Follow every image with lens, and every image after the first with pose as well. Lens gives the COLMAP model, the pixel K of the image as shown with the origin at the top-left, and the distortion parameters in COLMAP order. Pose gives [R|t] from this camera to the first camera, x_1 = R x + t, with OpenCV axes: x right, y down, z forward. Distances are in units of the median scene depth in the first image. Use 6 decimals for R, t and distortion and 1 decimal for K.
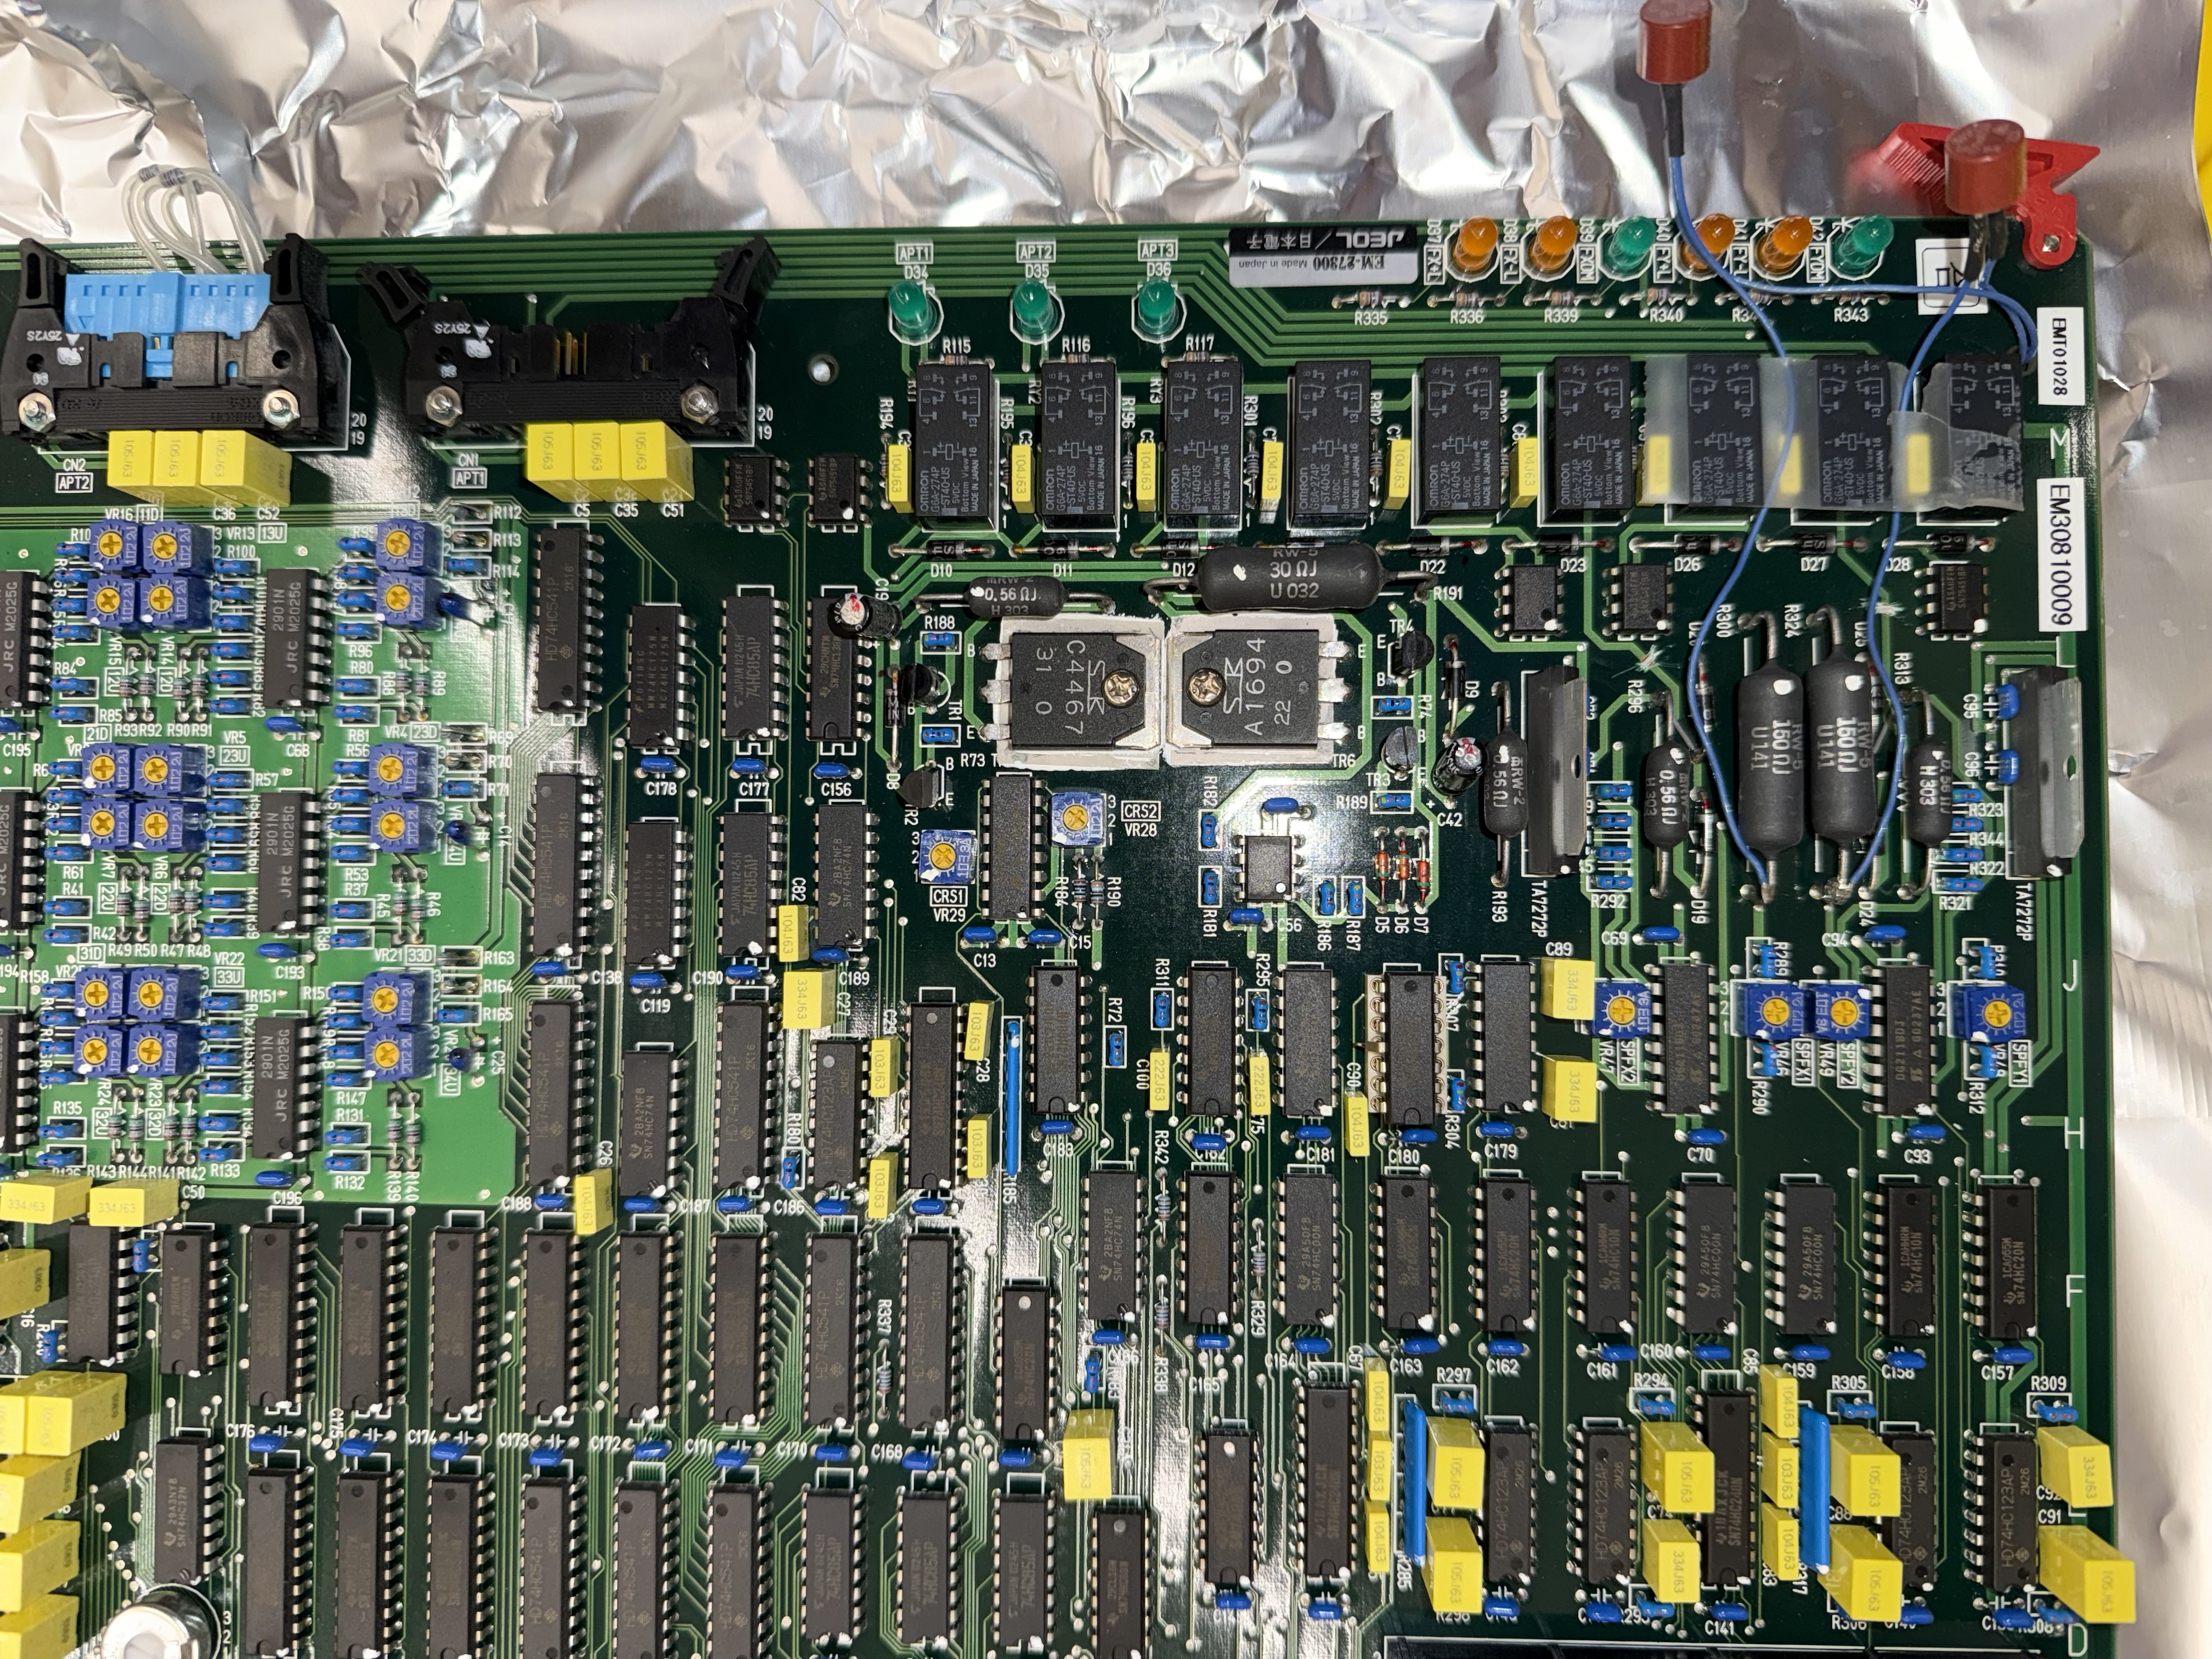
lens RADIAL K [[1540.1, 0, 1054.6], [0, 1540.1, 844.6], [0, 0, 1]] dist [0.018251, -0.044658]
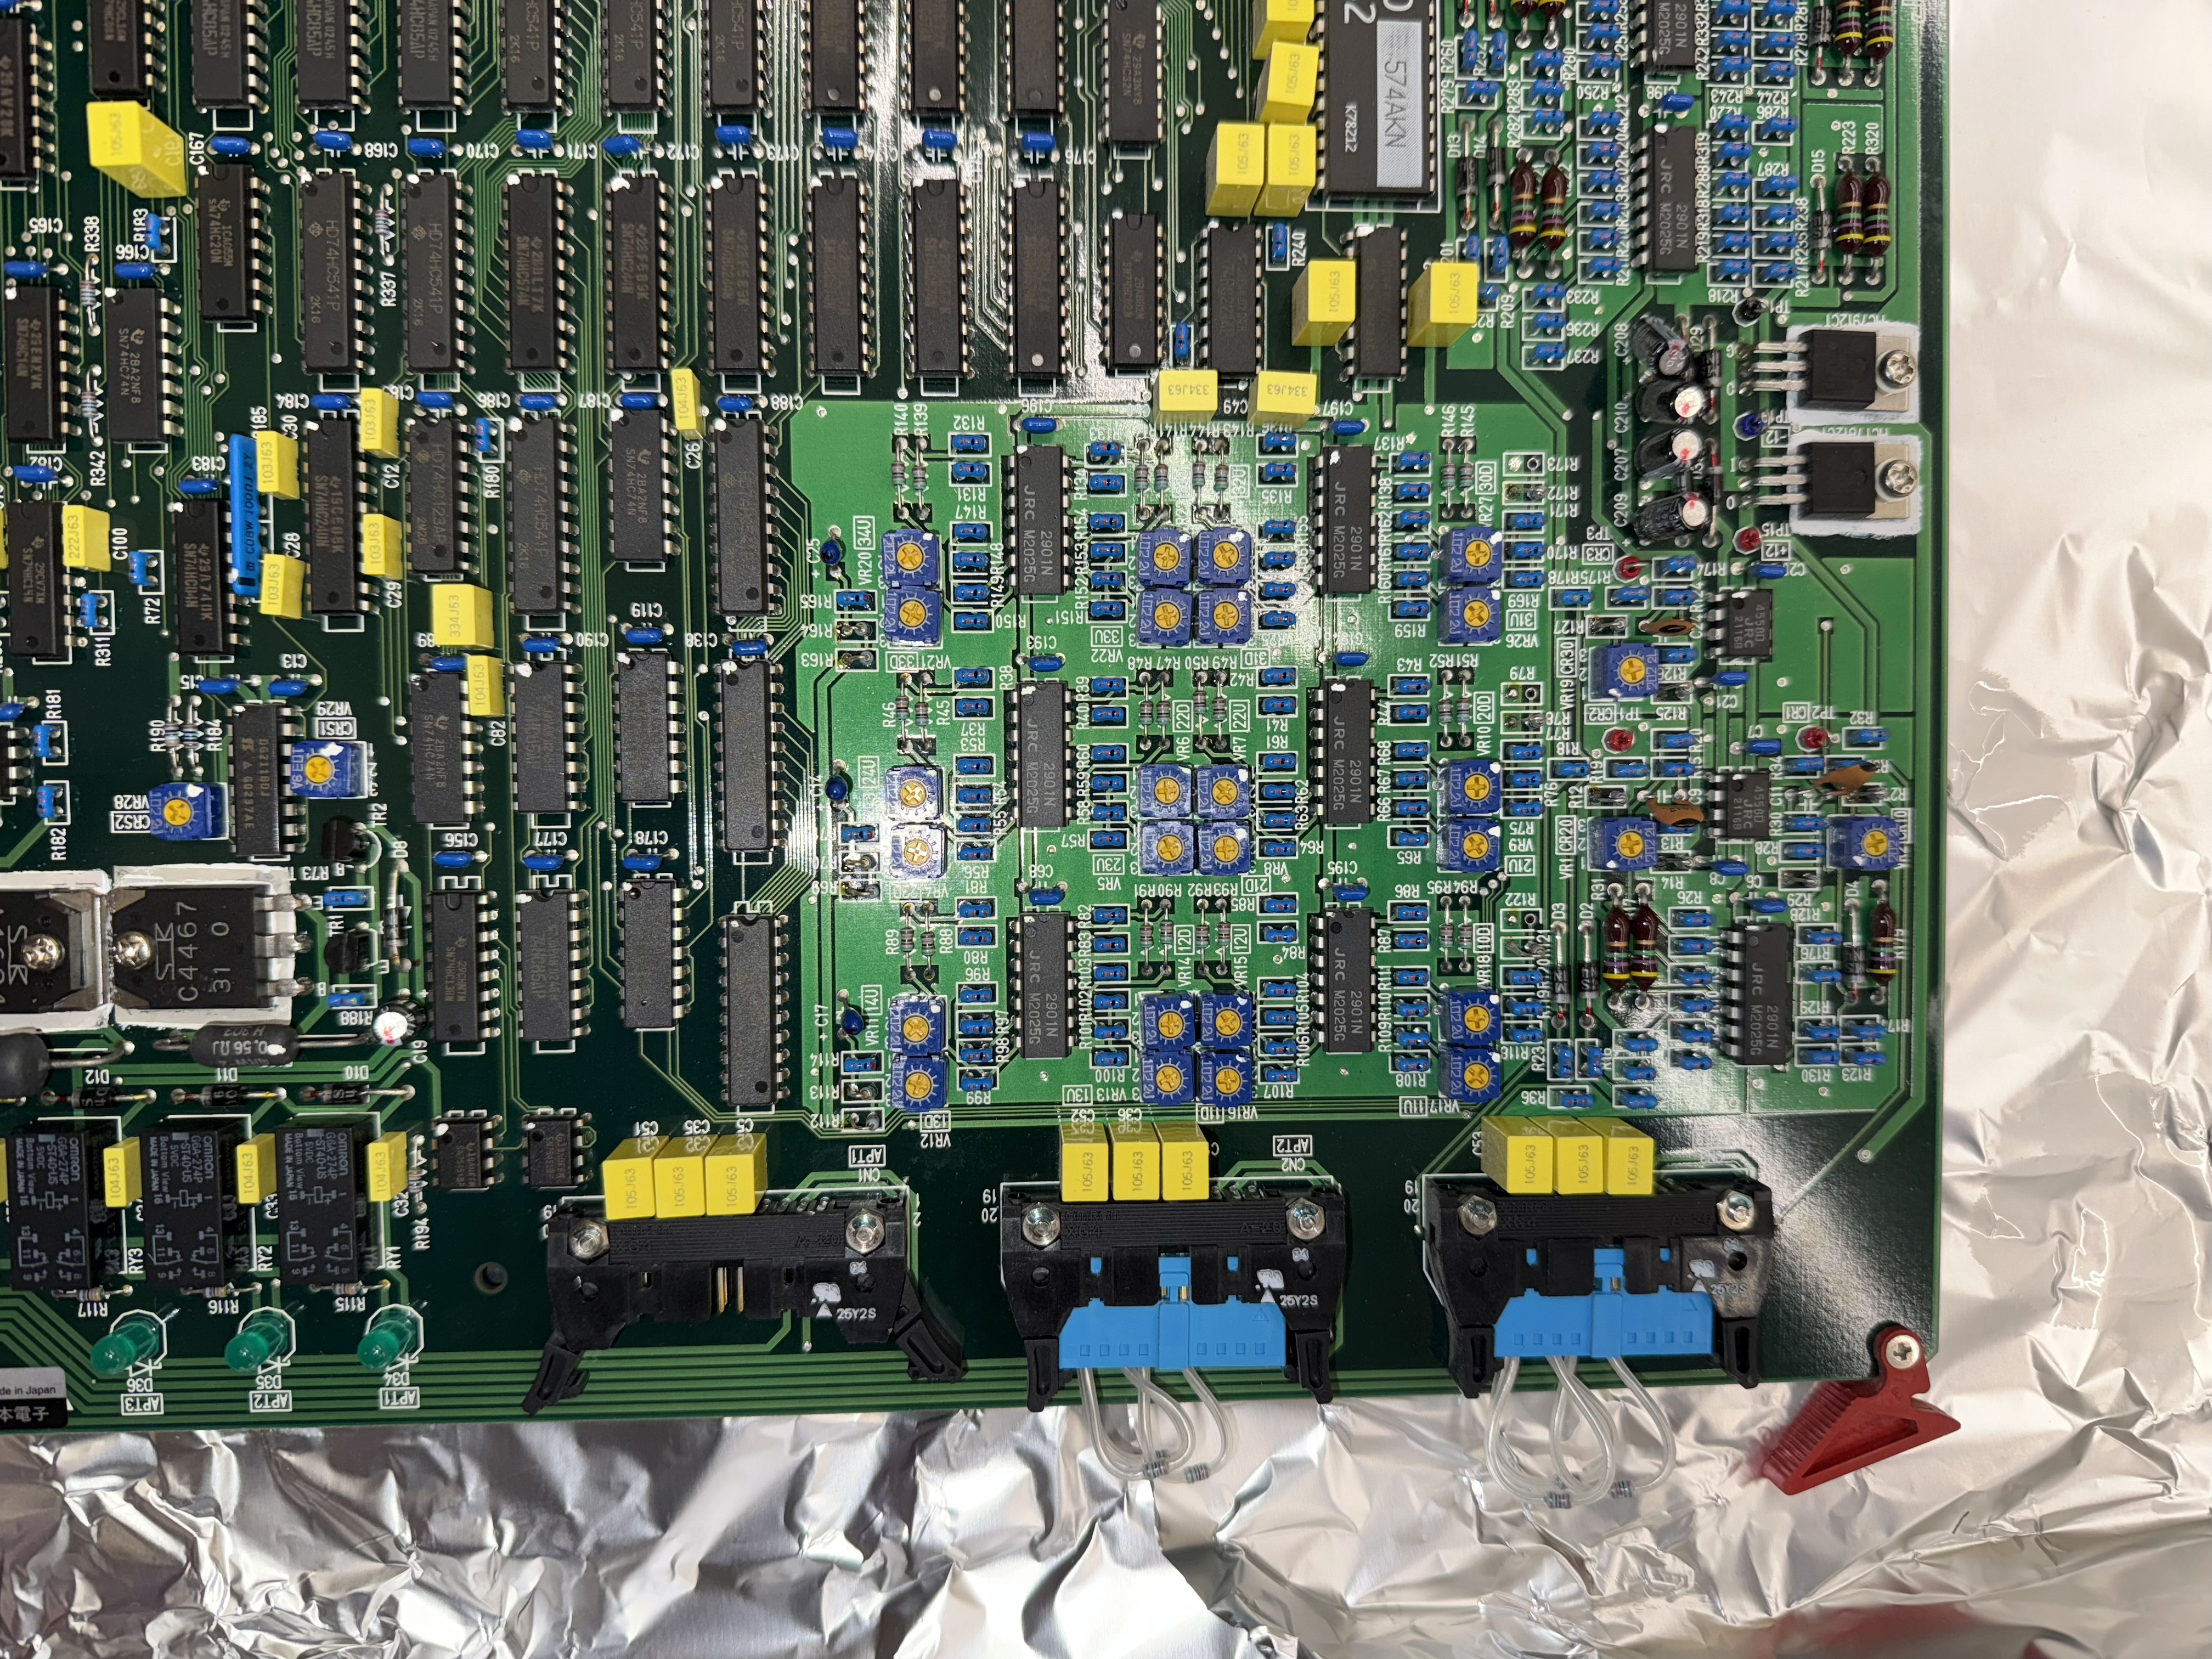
lens RADIAL K [[1540.1, 0, 1126.8], [0, 1540.1, 809.7], [0, 0, 1]] dist [0.018251, -0.044658]
pose [[-0.999878, 0.014201, -0.006456, -0.554364], [-0.014166, -0.999885, -0.005355, -0.018478], [-0.006532, -0.005263, 0.999965, 0.040863]]
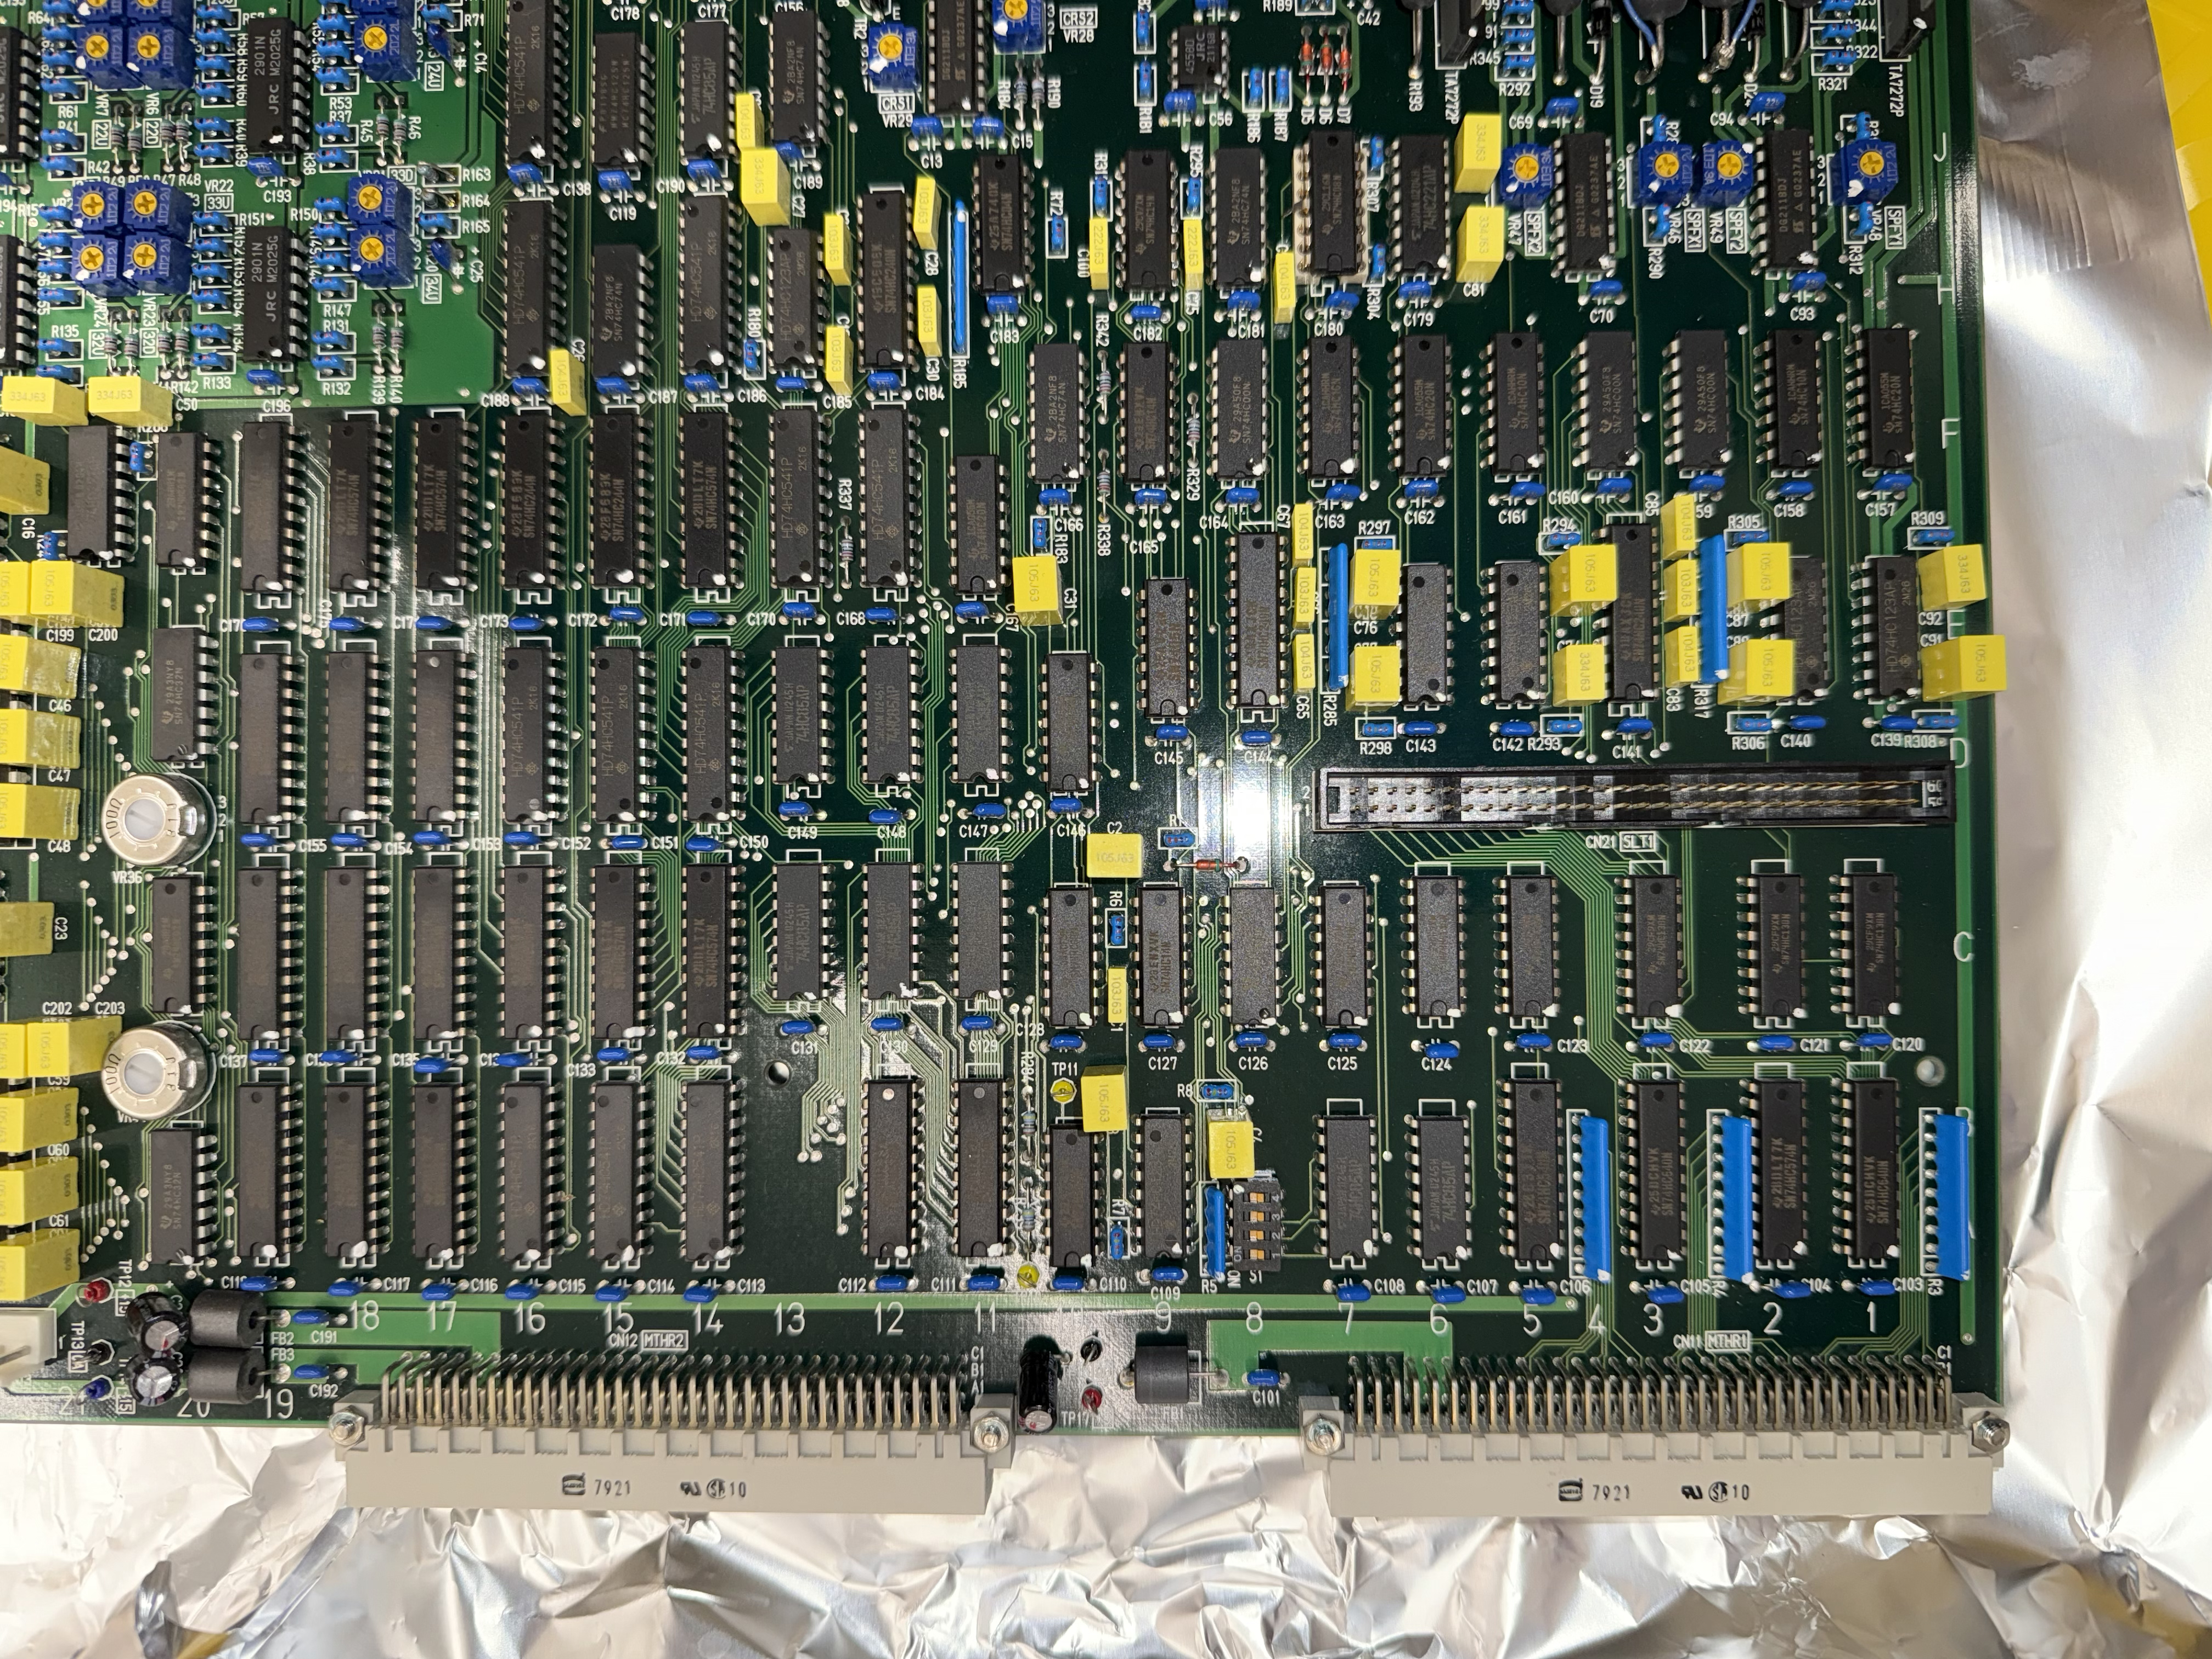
lens RADIAL K [[1540.1, 0, 1052.7], [0, 1540.1, 807.5], [0, 0, 1]] dist [0.018251, -0.044658]
pose [[0.999779, -0.014109, 0.015571, 0.014250], [0.013963, 0.999858, 0.009443, 0.511848], [-0.015702, -0.009224, 0.999834, -0.068620]]
